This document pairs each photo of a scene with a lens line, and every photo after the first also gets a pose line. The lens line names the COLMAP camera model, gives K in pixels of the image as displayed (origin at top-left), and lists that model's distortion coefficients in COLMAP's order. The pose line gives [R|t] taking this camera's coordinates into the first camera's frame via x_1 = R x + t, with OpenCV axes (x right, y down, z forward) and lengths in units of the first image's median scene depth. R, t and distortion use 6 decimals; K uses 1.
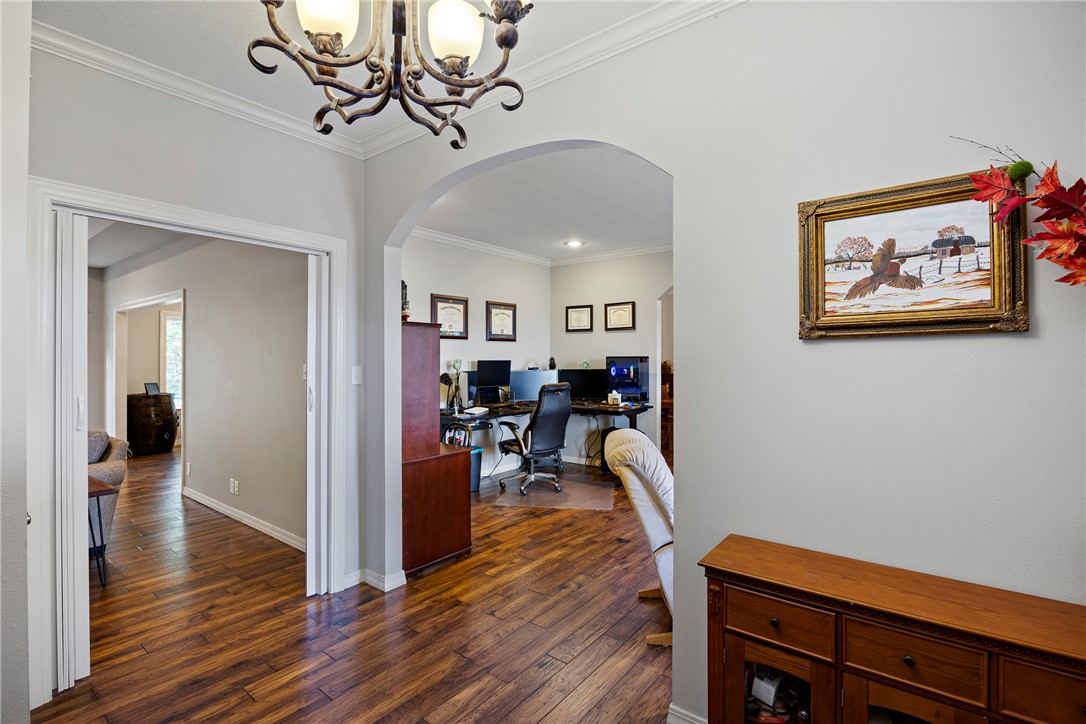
lens RADIAL K [[500.8, 0, 546.4], [0, 500.8, 358.8], [0, 0, 1]] dist [-0.011266, 0.000058]
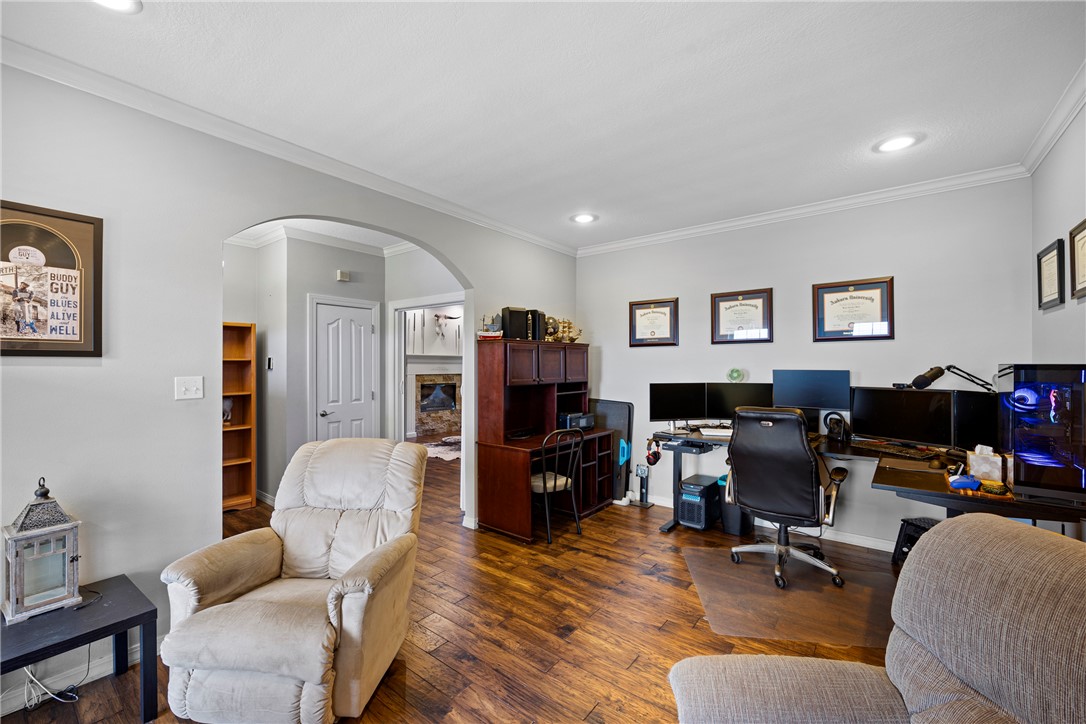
lens RADIAL K [[439.6, 0, 544.7], [0, 439.6, 361.9], [0, 0, 1]] dist [-0.001310, -0.000071]
pose [[0.005161, -0.005885, -0.999969, 0.732946], [-0.002900, 0.999978, -0.005900, -0.004991], [0.999982, 0.002930, 0.005144, 0.929715]]
